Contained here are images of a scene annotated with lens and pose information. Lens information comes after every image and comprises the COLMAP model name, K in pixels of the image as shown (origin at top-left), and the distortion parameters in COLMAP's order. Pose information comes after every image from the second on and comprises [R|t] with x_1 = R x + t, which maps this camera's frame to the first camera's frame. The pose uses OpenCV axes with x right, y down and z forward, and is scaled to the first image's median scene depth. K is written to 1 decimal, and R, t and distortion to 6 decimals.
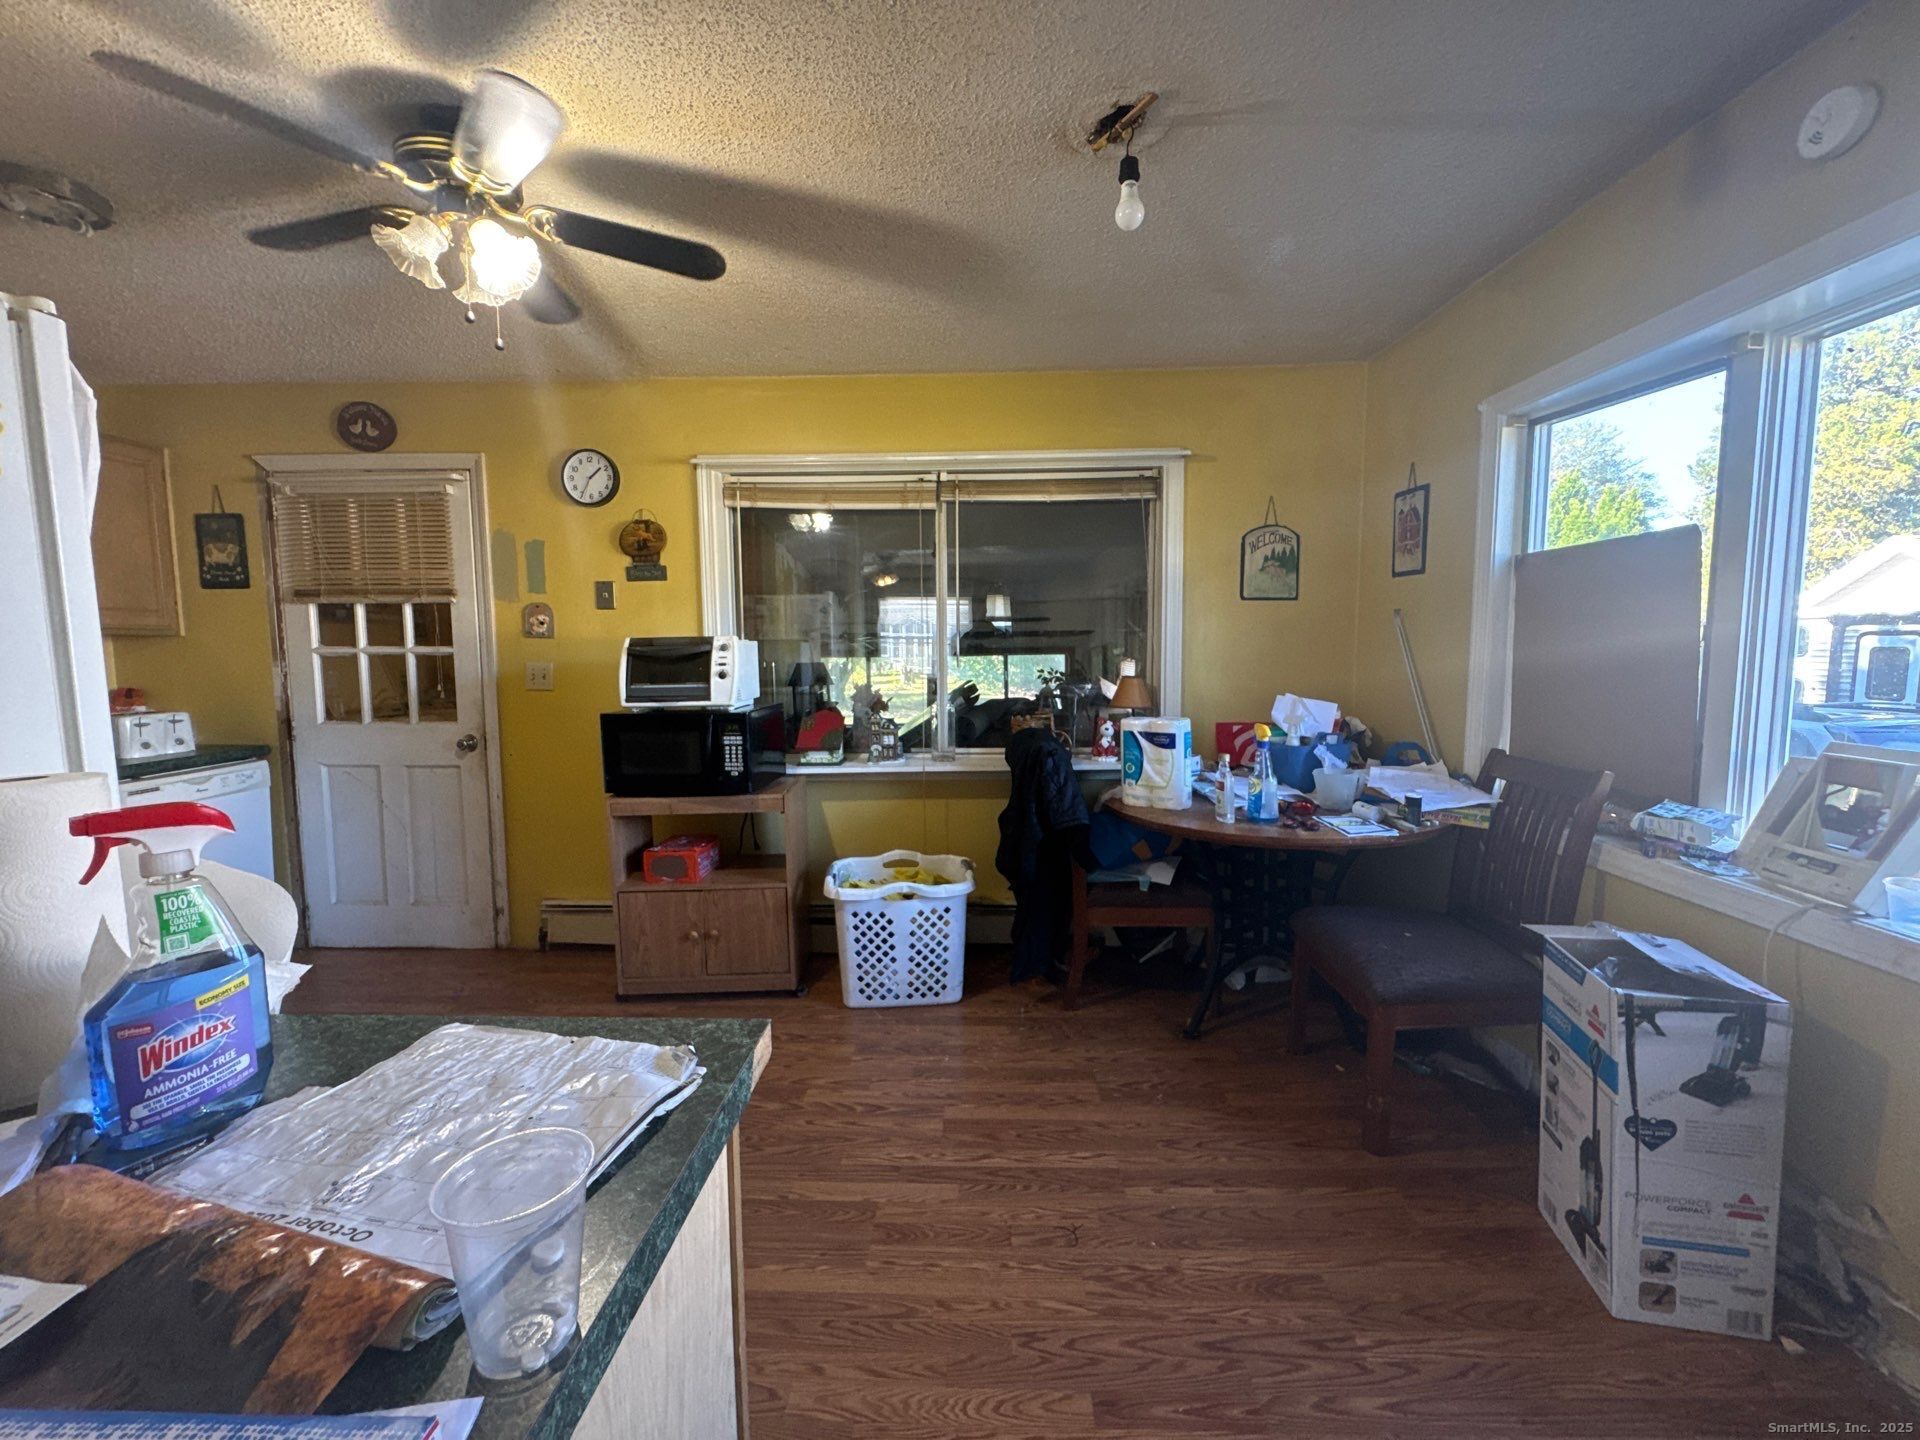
lens RADIAL K [[762.9, 0, 953.2], [0, 762.9, 714.9], [0, 0, 1]] dist [-0.003121, 0.000255]
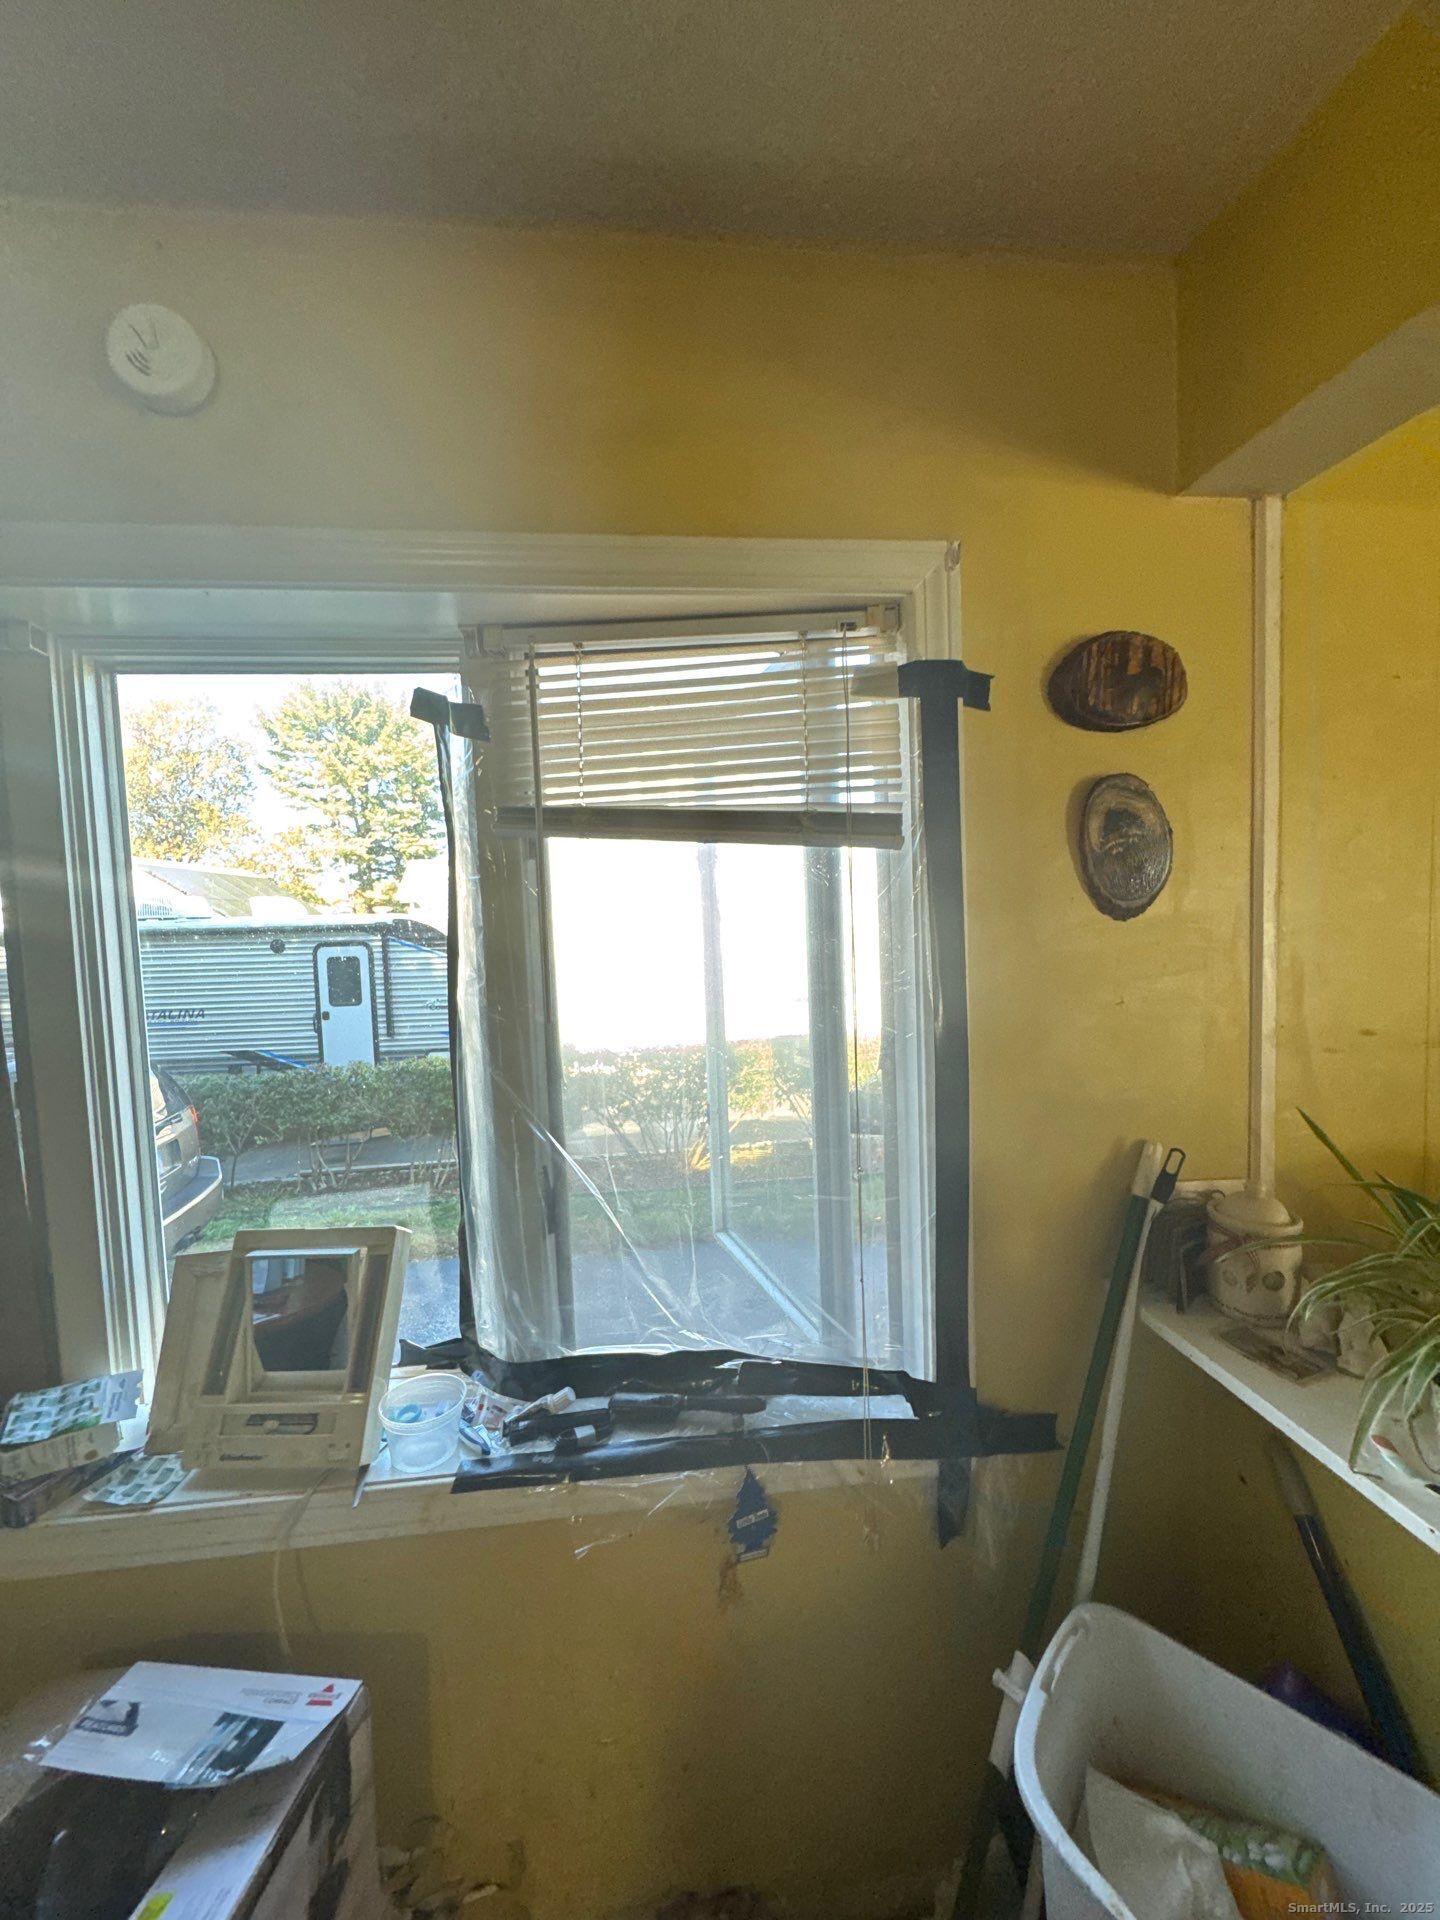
lens RADIAL K [[762.9, 0, 729.9], [0, 762.9, 959.8], [0, 0, 1]] dist [-0.003121, 0.000255]
pose [[-0.147712, -0.049681, 0.987782, 0.168332], [0.118472, 0.990658, 0.067542, -0.102051], [-0.981909, 0.127001, -0.140446, 0.276671]]
